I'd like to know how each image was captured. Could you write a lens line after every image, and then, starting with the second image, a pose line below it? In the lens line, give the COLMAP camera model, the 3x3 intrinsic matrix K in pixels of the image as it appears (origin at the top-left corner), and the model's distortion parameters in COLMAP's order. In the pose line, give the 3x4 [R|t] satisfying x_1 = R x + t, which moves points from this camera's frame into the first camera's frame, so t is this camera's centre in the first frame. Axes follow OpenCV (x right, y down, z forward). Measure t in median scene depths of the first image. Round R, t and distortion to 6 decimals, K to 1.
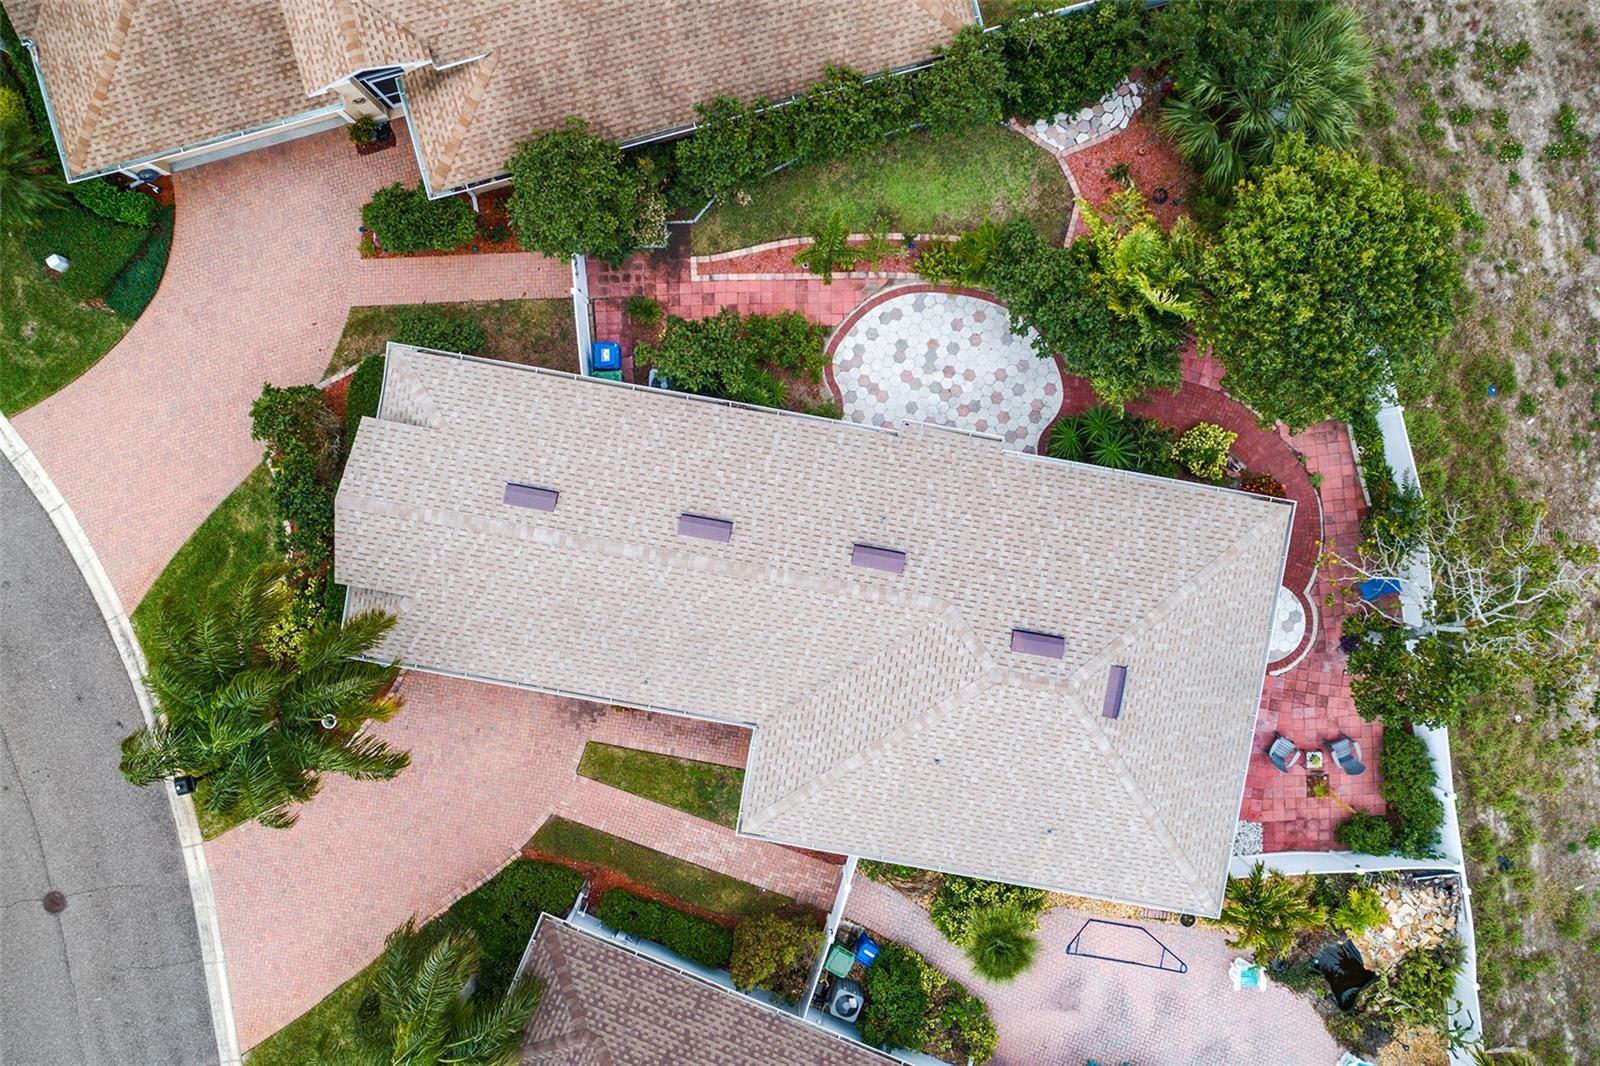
lens RADIAL K [[1263.4, 0, 799.8], [0, 1263.4, 539.8], [0, 0, 1]] dist [-0.011569, 0.003801]
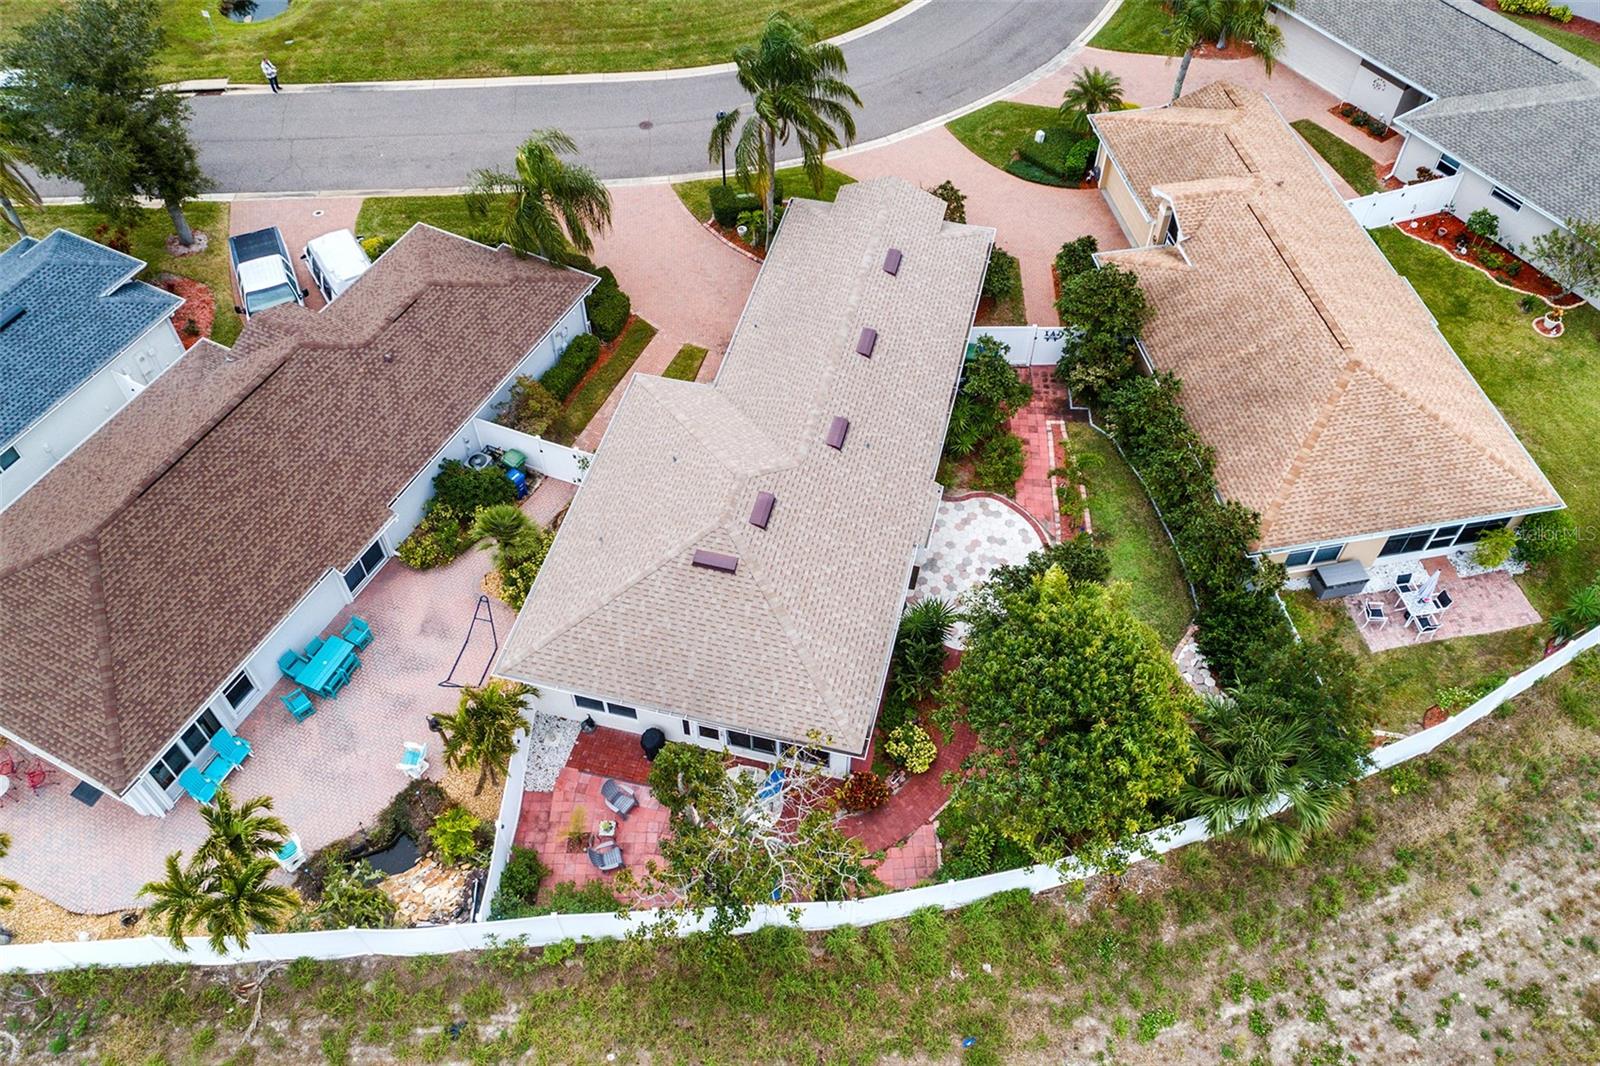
lens RADIAL K [[1263.4, 0, 799.8], [0, 1263.4, 539.8], [0, 0, 1]] dist [-0.011569, 0.003801]
pose [[-0.074131, 0.783212, -0.617320, 0.850374], [-0.996643, -0.079762, 0.018487, 0.018440], [-0.034760, 0.616618, 0.786495, 0.043424]]
